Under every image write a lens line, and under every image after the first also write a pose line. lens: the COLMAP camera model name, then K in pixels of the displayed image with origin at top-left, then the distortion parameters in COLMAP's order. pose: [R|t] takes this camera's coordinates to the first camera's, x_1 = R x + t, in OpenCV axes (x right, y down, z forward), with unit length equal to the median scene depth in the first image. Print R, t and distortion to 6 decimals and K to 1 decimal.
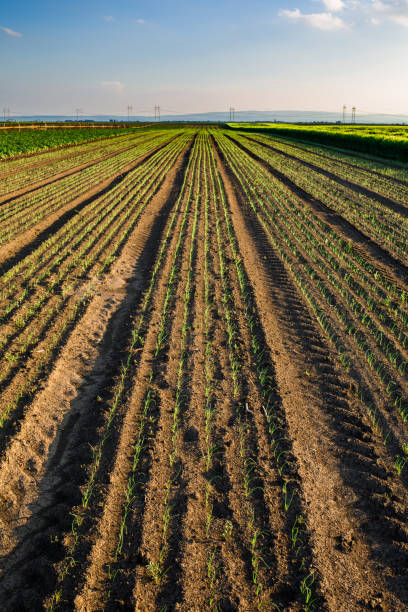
lens RADIAL K [[1143.1, 0, 204.0], [0, 1143.1, 306.0], [0, 0, 1]] dist [-0.219294, 0.350994]
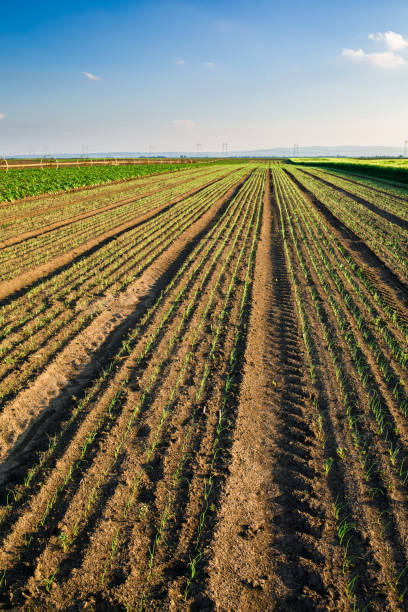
lens RADIAL K [[1143.1, 0, 204.0], [0, 1143.1, 306.0], [0, 0, 1]] dist [-0.219294, 0.350994]
pose [[0.979694, 0.013634, -0.200034, 0.232985], [-0.021598, 0.999056, -0.037684, 0.027553], [0.199331, 0.041240, 0.979064, -0.070593]]
